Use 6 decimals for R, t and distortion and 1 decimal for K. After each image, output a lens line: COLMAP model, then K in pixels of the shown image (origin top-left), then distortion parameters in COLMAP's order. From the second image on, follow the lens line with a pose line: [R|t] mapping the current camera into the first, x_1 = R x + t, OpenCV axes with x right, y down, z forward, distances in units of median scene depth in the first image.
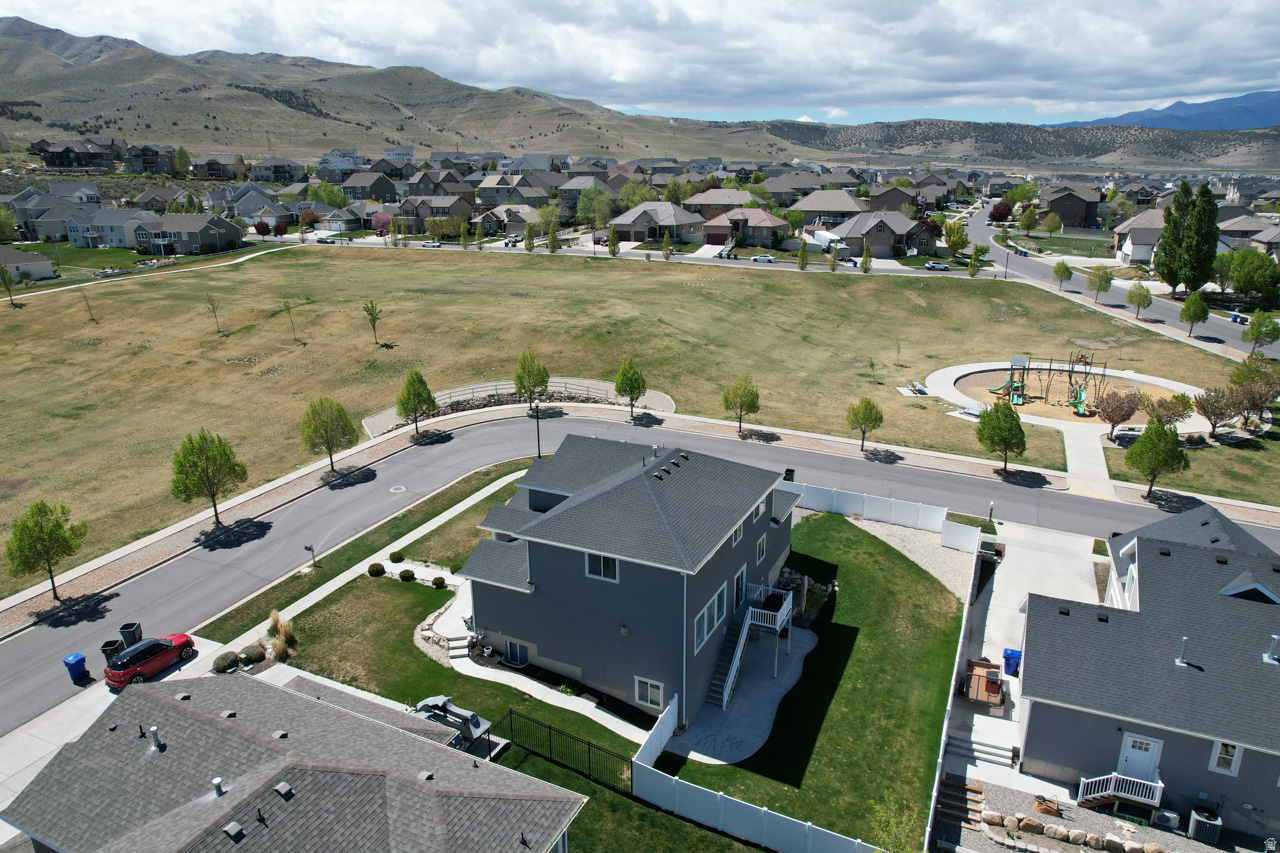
lens RADIAL K [[815.7, 0, 638.8], [0, 815.7, 425.6], [0, 0, 1]] dist [-0.068349, 0.055726]
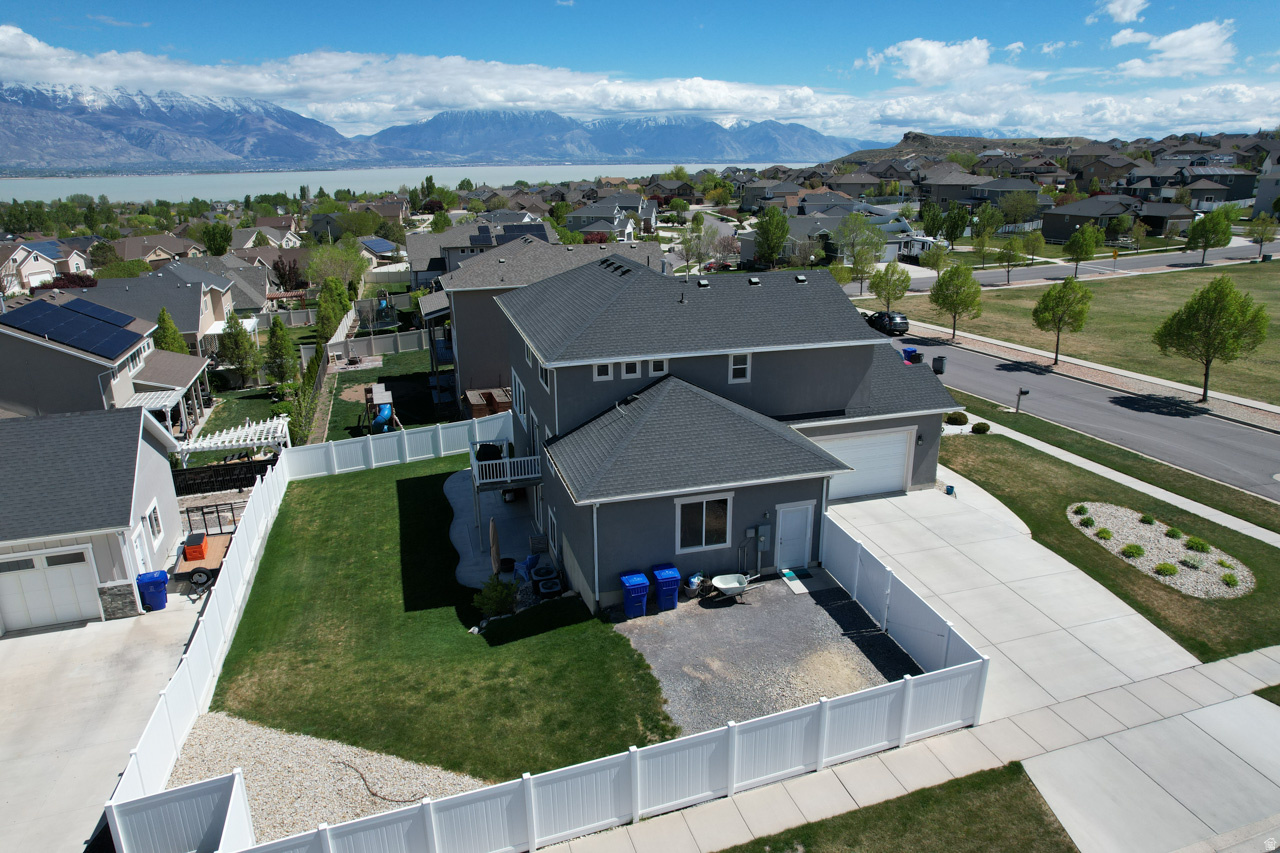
lens RADIAL K [[815.7, 0, 642.3], [0, 815.7, 428.1], [0, 0, 1]] dist [-0.068349, 0.055726]
pose [[-0.742914, 0.224285, -0.630694, 0.343977], [-0.181905, 0.839096, 0.512669, -0.141515], [0.644196, 0.495595, -0.582577, 0.980014]]
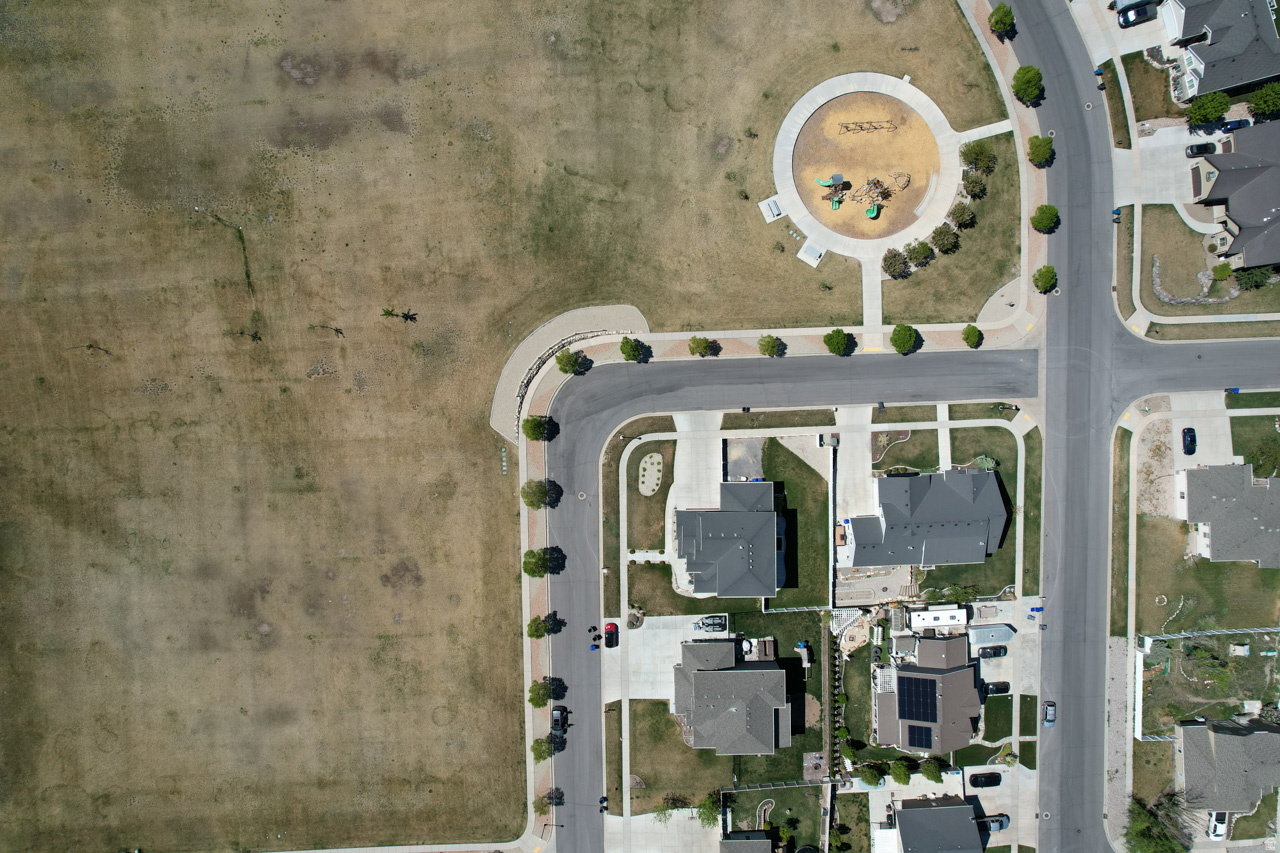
lens RADIAL K [[815.7, 0, 639.0], [0, 815.7, 423.1], [0, 0, 1]] dist [-0.068349, 0.055726]
pose [[0.895355, -0.445303, -0.006610, -0.060459], [0.132713, 0.252616, 0.958422, -1.946686], [-0.425119, -0.859005, 0.285279, 0.470492]]
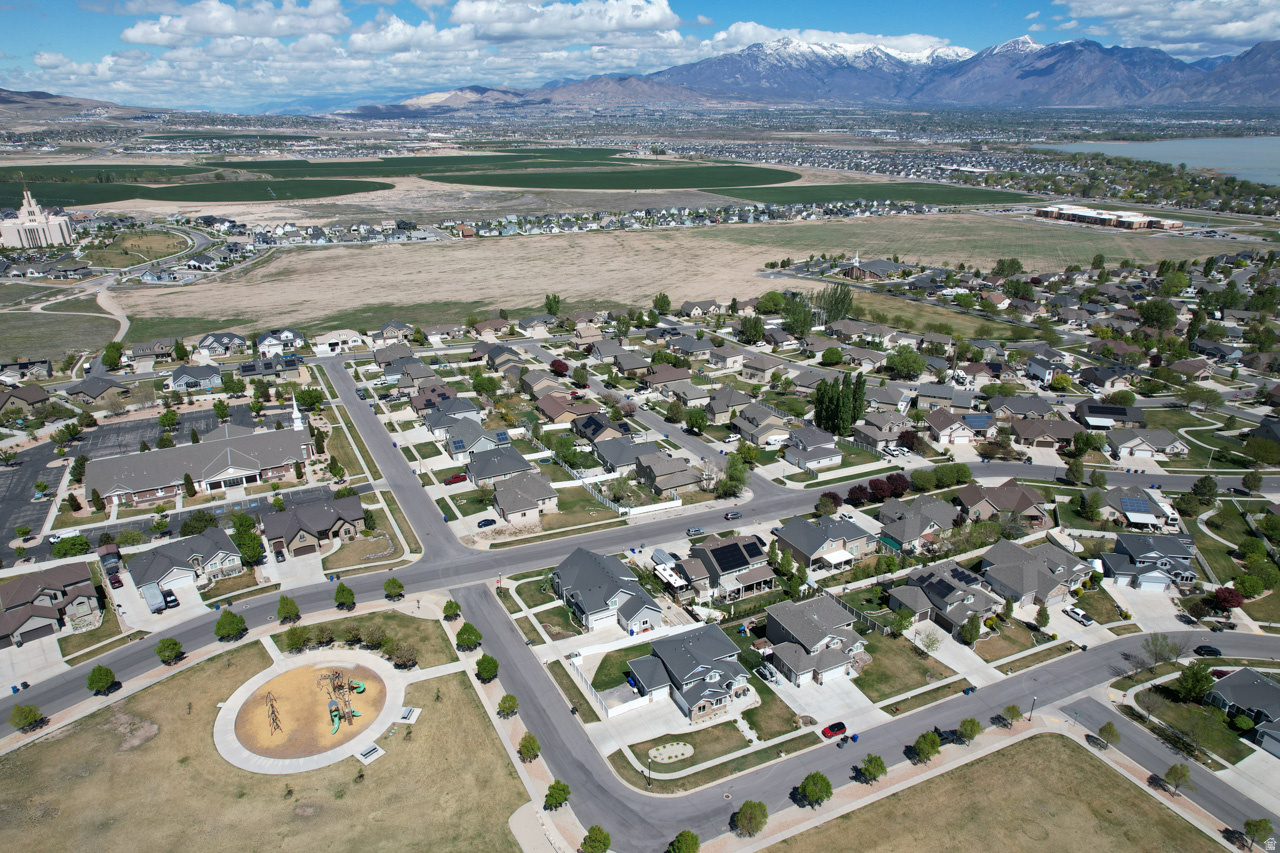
lens RADIAL K [[815.7, 0, 641.4], [0, 815.7, 424.9], [0, 0, 1]] dist [-0.068349, 0.055726]
pose [[-0.783389, -0.222720, 0.580257, -1.020551], [0.185031, 0.807690, 0.559821, -1.698119], [-0.593351, 0.545923, -0.591525, 1.716432]]
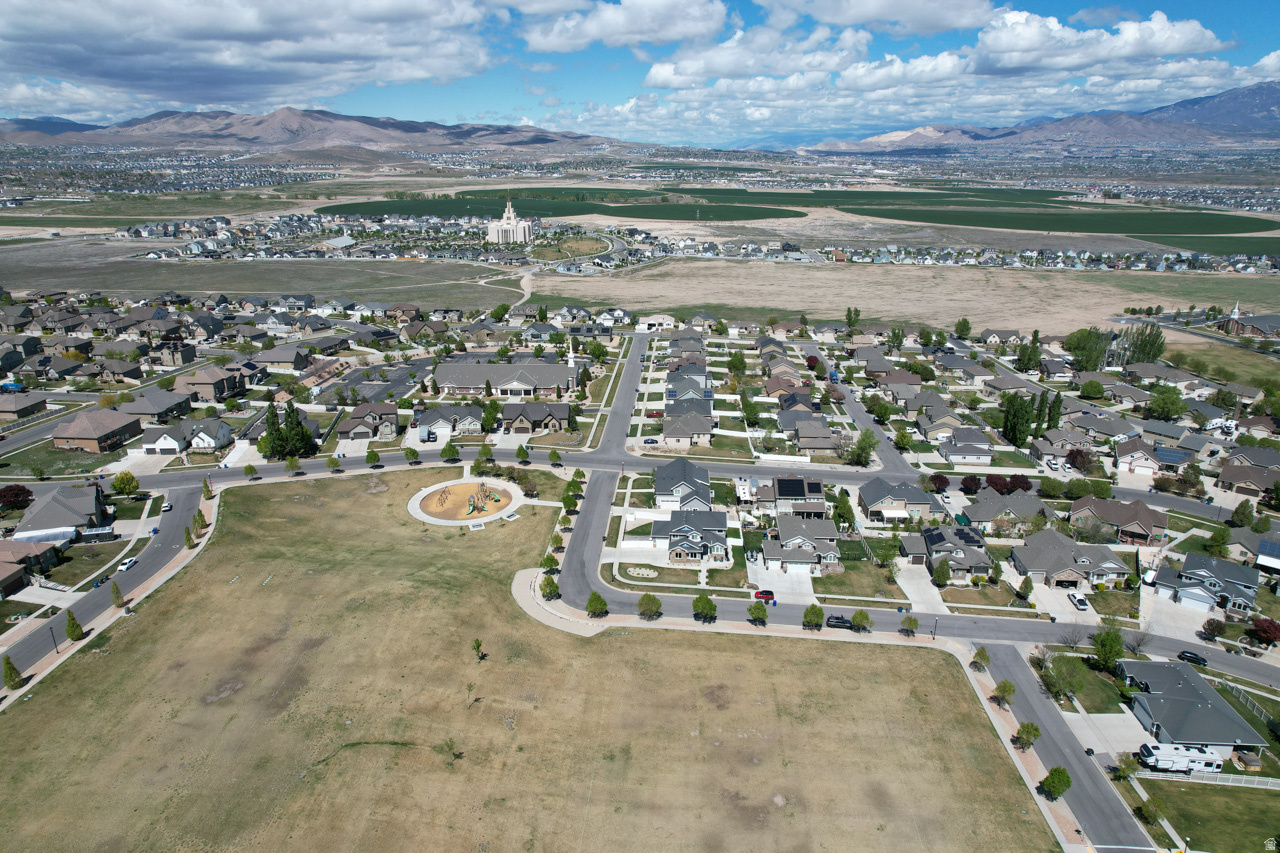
lens RADIAL K [[815.7, 0, 642.4], [0, 815.7, 430.0], [0, 0, 1]] dist [-0.068349, 0.055726]
pose [[-0.363873, -0.302212, 0.881059, -2.448041], [0.276827, 0.868074, 0.412086, -1.518549], [-0.889361, 0.393848, -0.232208, 1.398820]]
